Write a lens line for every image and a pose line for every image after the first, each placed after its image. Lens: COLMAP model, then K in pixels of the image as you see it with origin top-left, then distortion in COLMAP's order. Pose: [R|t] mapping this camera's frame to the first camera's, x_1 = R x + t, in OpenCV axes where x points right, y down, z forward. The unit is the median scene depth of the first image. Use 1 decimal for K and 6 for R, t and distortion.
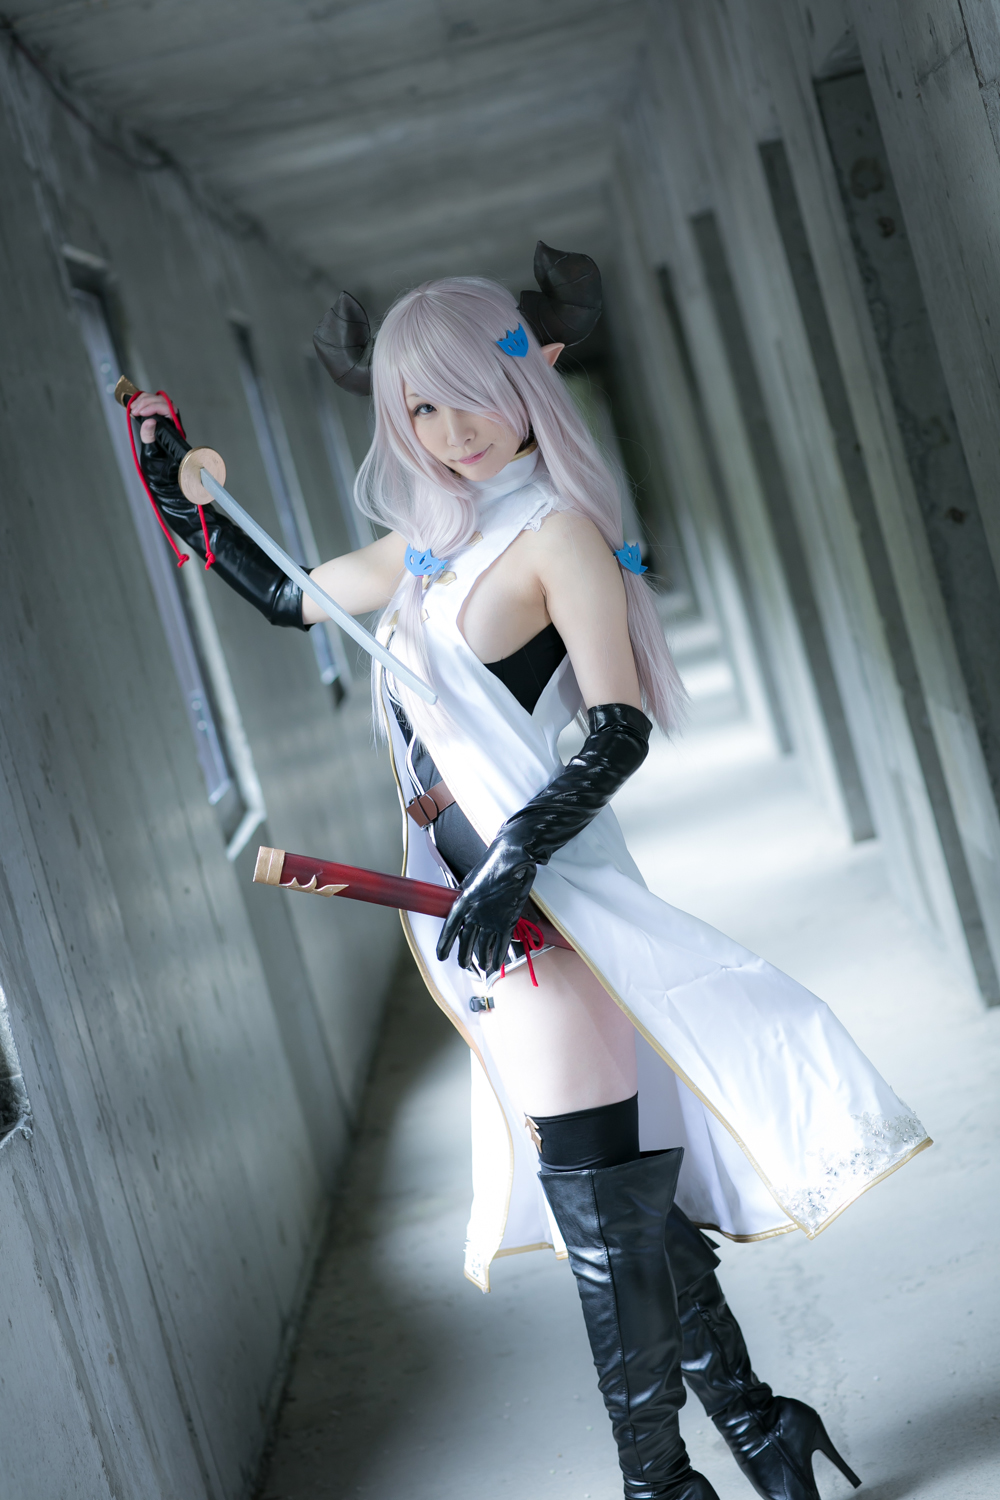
lens RADIAL K [[3578.7, 0, 503.9], [0, 3578.7, 749.4], [0, 0, 1]] dist [-0.146153, 0.000000]
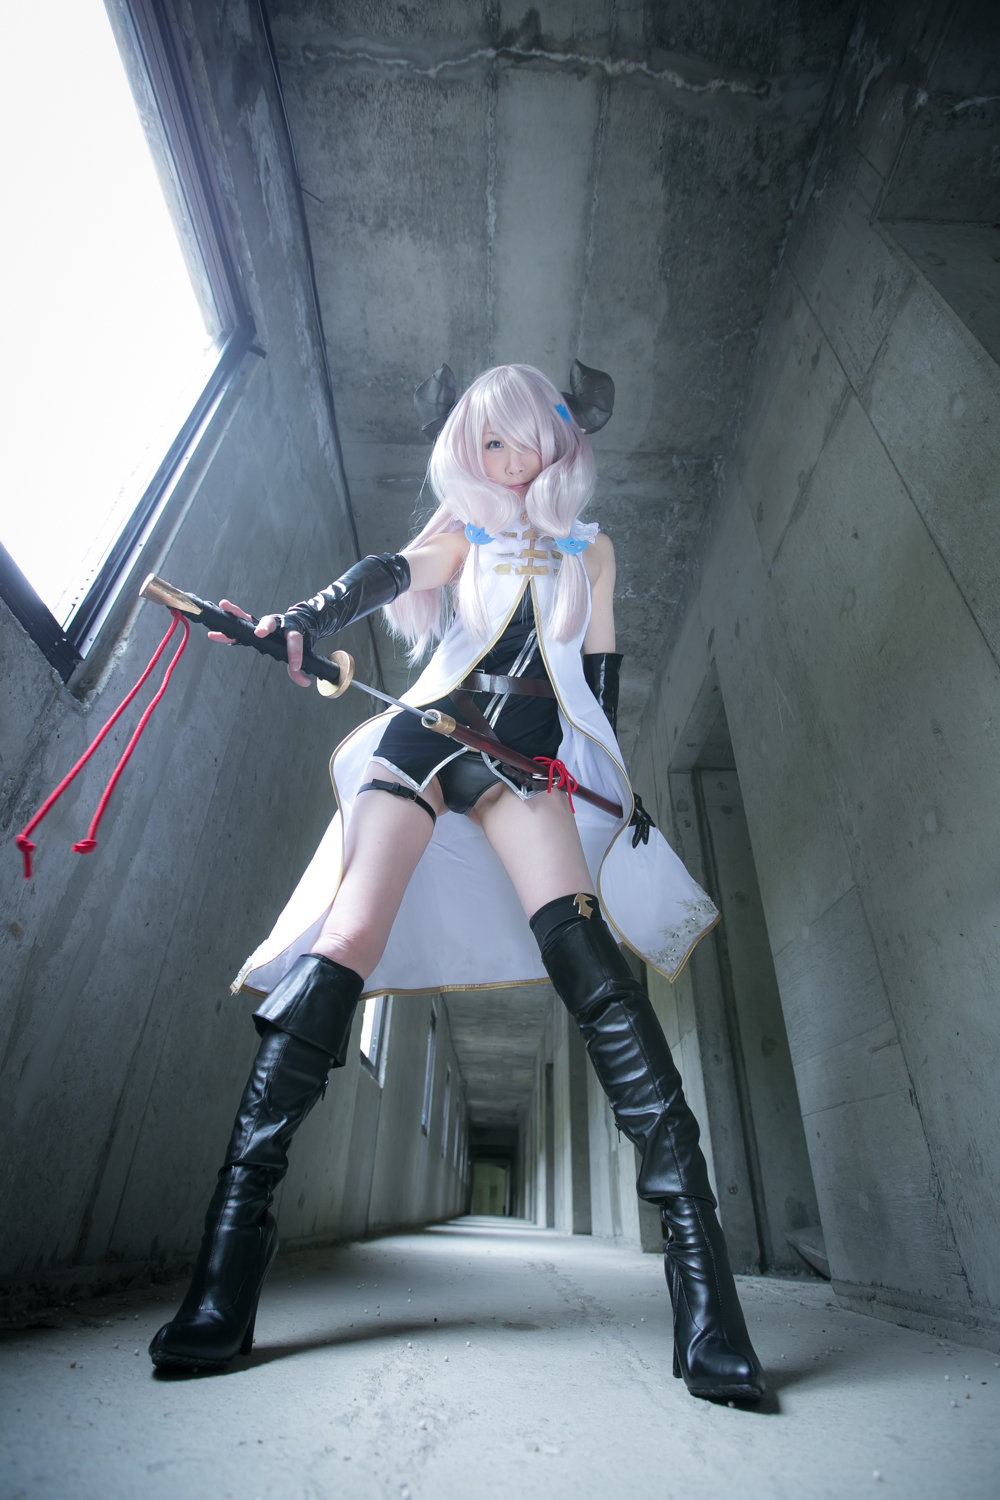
lens RADIAL K [[680.5, 0, 494.9], [0, 680.5, 755.0], [0, 0, 1]] dist [-0.041524, 0.013202]
pose [[0.955493, 0.254266, -0.149606, 0.033933], [-0.291503, 0.735713, -0.611353, 0.155691], [-0.045379, 0.627755, 0.777087, 0.578988]]
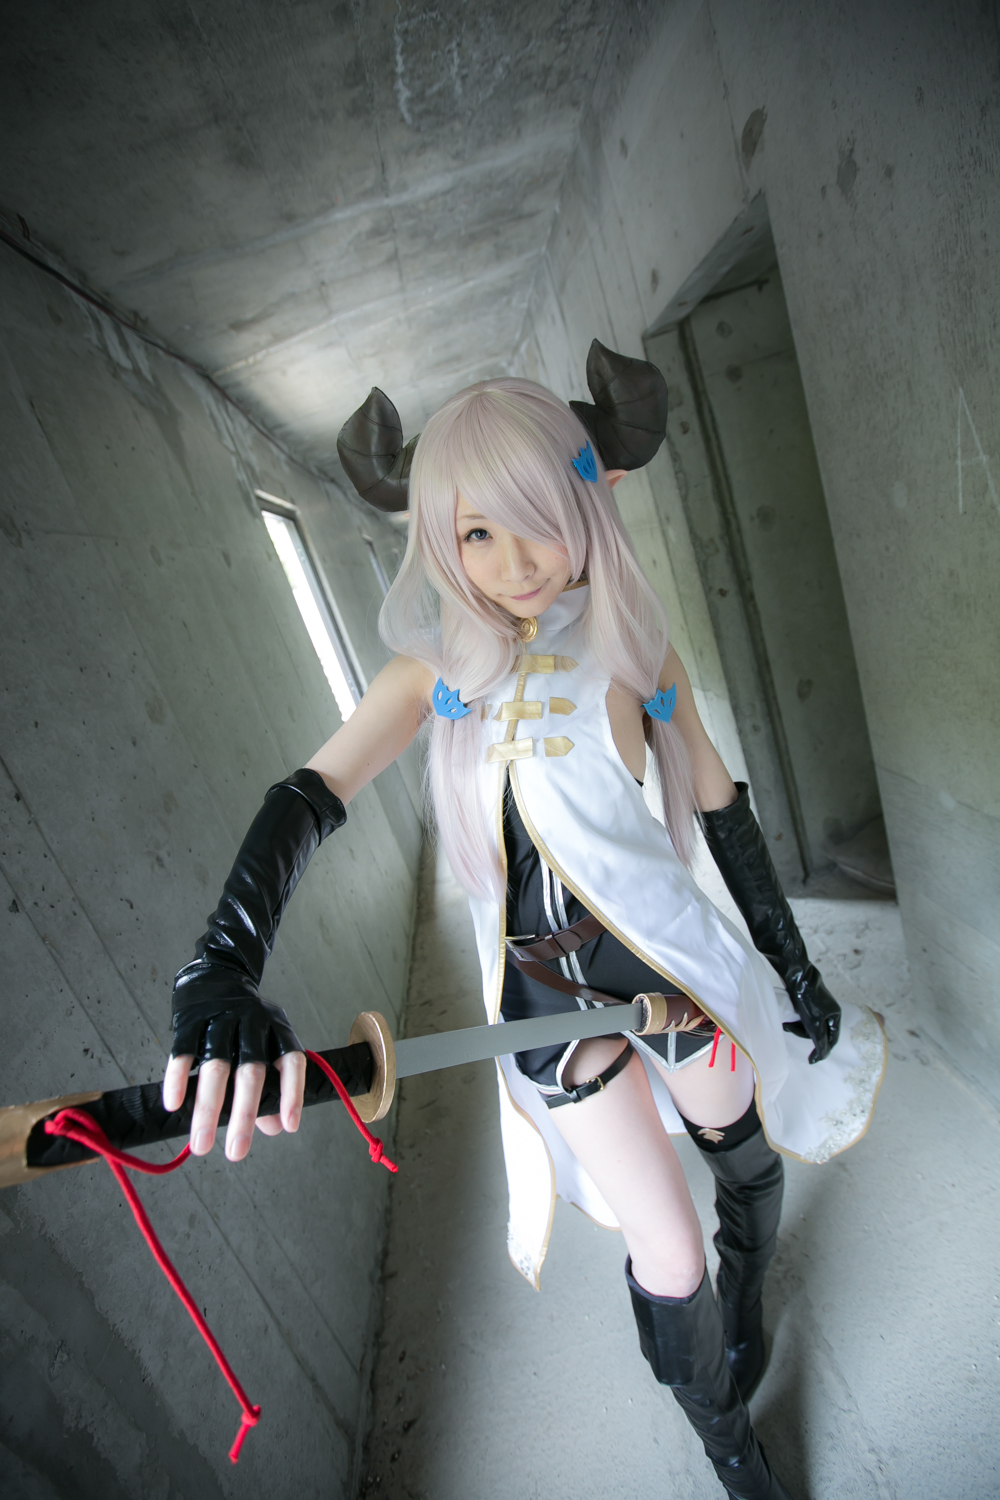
lens RADIAL K [[680.5, 0, 497.1], [0, 680.5, 753.5], [0, 0, 1]] dist [-0.041524, 0.013202]
pose [[0.995090, -0.078755, 0.059953, -0.016576], [0.067162, 0.982189, 0.175481, -0.052222], [-0.072706, -0.170592, 0.982656, 0.640439]]
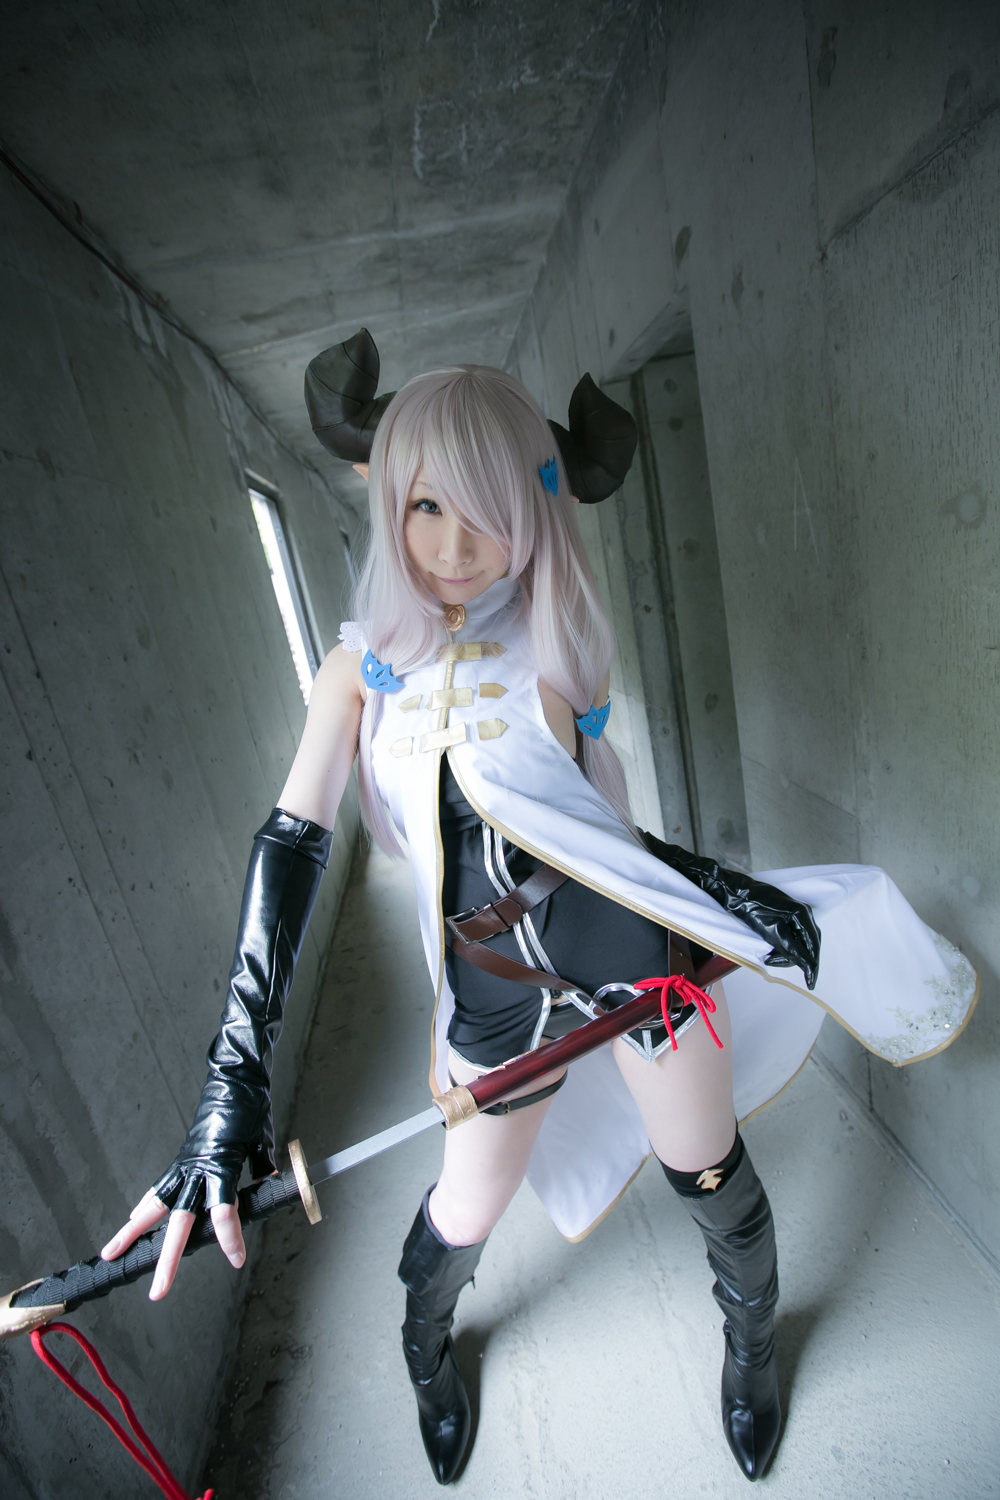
lens RADIAL K [[680.5, 0, 497.9], [0, 680.5, 754.2], [0, 0, 1]] dist [-0.041524, 0.013202]
pose [[0.990904, 0.033995, 0.130209, -0.011326], [-0.054310, 0.986295, 0.155796, -0.037643], [-0.123128, -0.161450, 0.979170, 0.590661]]
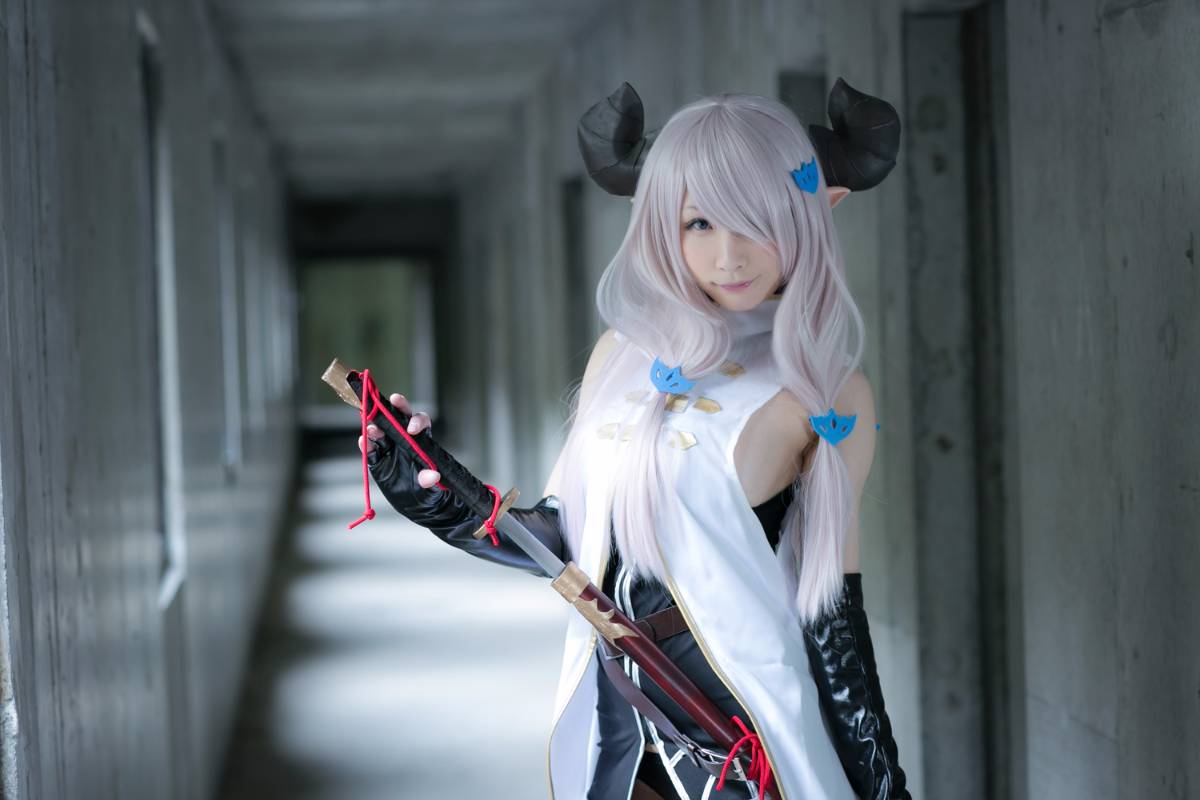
lens RADIAL K [[2862.9, 0, 603.7], [0, 2862.9, 394.4], [0, 0, 1]] dist [-0.146153, 0.000000]
pose [[0.968906, 0.221895, 0.109469, -0.065459], [-0.214148, 0.973665, -0.078216, 0.007639], [-0.123942, 0.052342, 0.990908, 0.171850]]
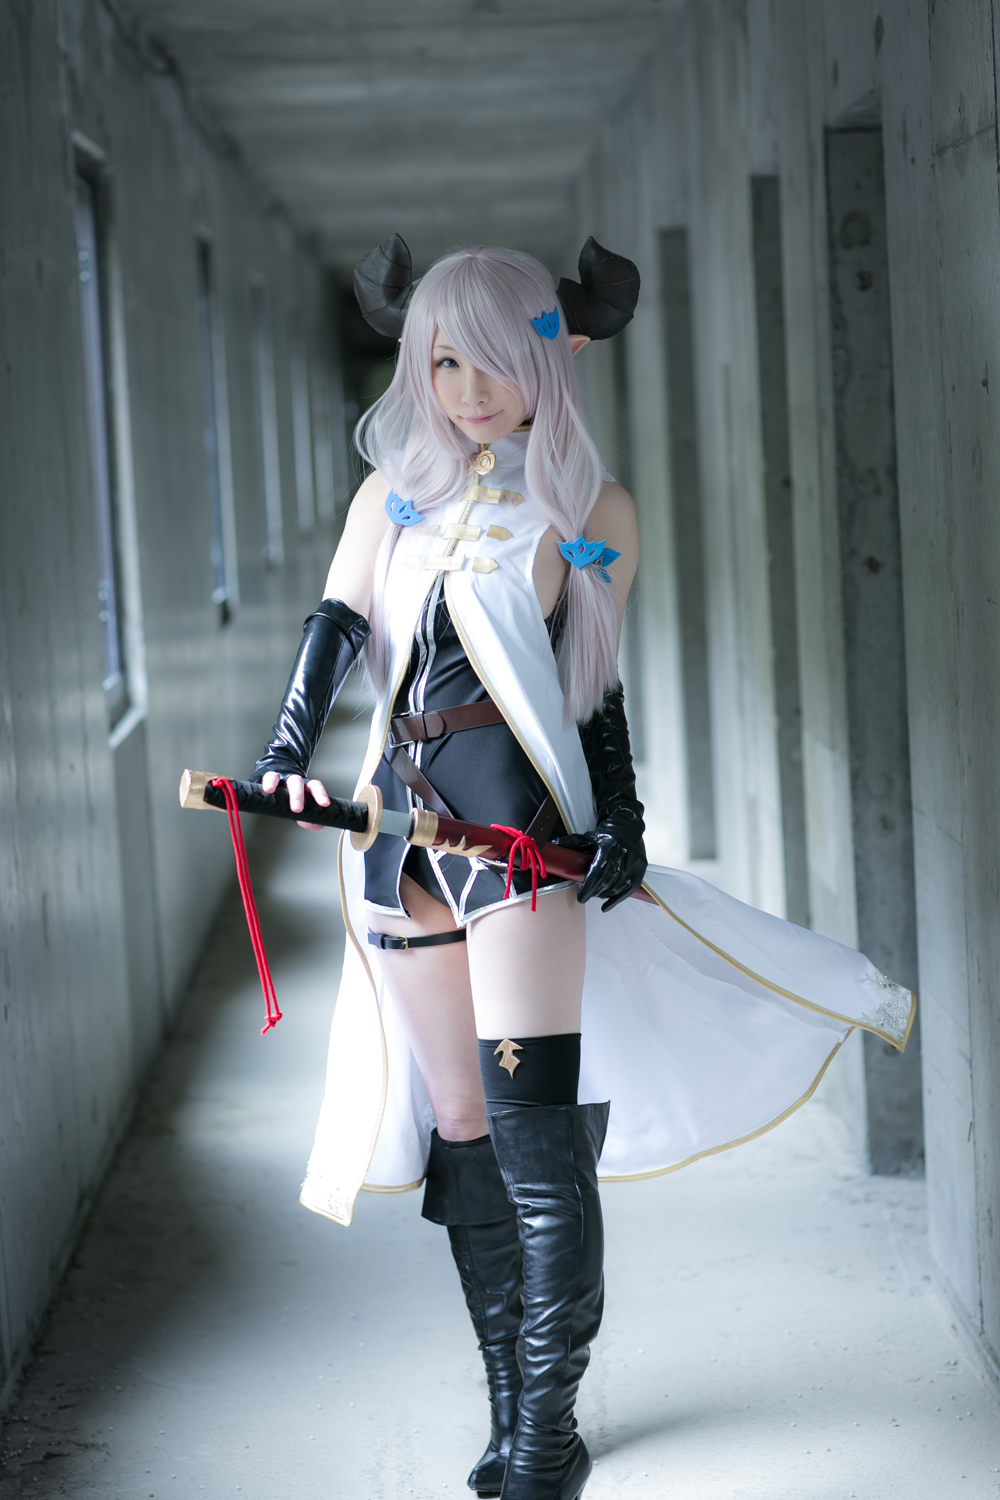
lens RADIAL K [[3578.7, 0, 509.3], [0, 3578.7, 753.7], [0, 0, 1]] dist [-0.146153, 0.000000]
pose [[0.977792, 0.203355, 0.050686, -0.018765], [-0.203724, 0.979026, 0.002172, 0.007924], [-0.049181, -0.012450, 0.998712, -0.039440]]
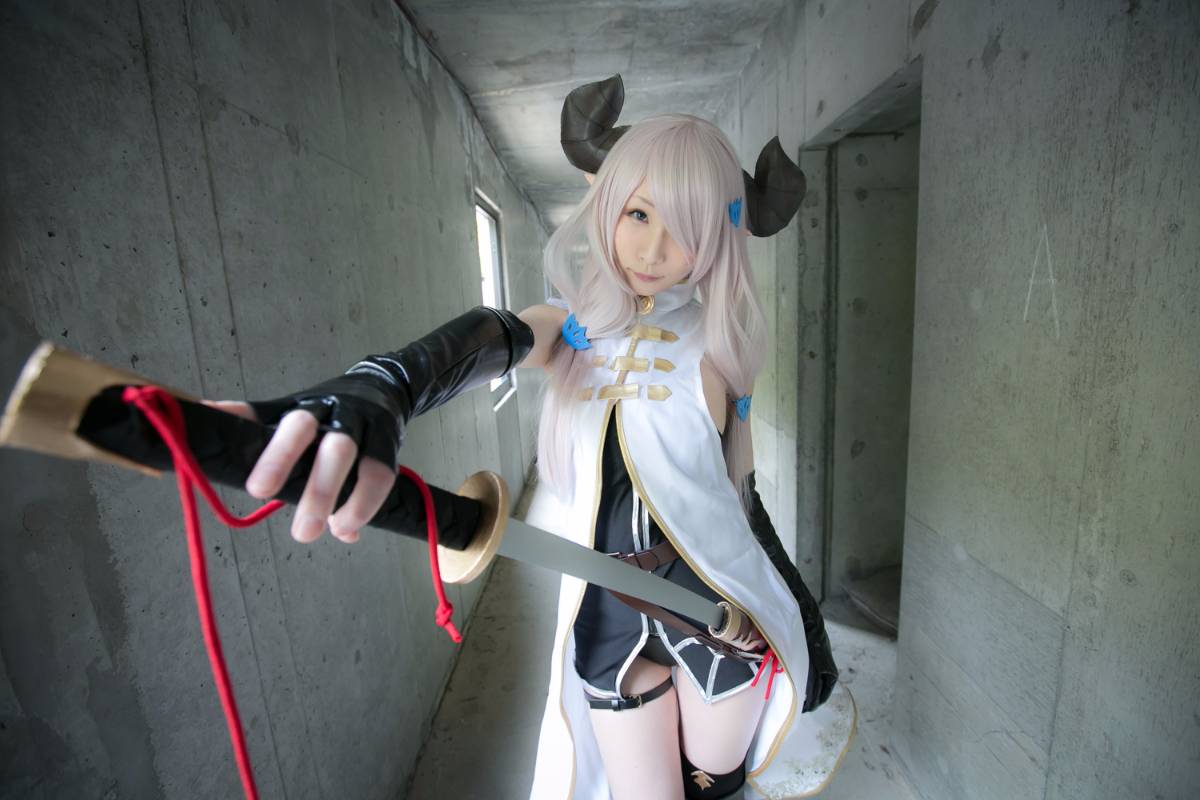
lens RADIAL K [[544.4, 0, 598.8], [0, 544.4, 399.4], [0, 0, 1]] dist [-0.041524, 0.013202]
pose [[0.978967, 0.197970, 0.049299, -0.020064], [-0.201528, 0.975994, 0.082591, -0.037817], [-0.031765, -0.090790, 0.995363, 0.642002]]
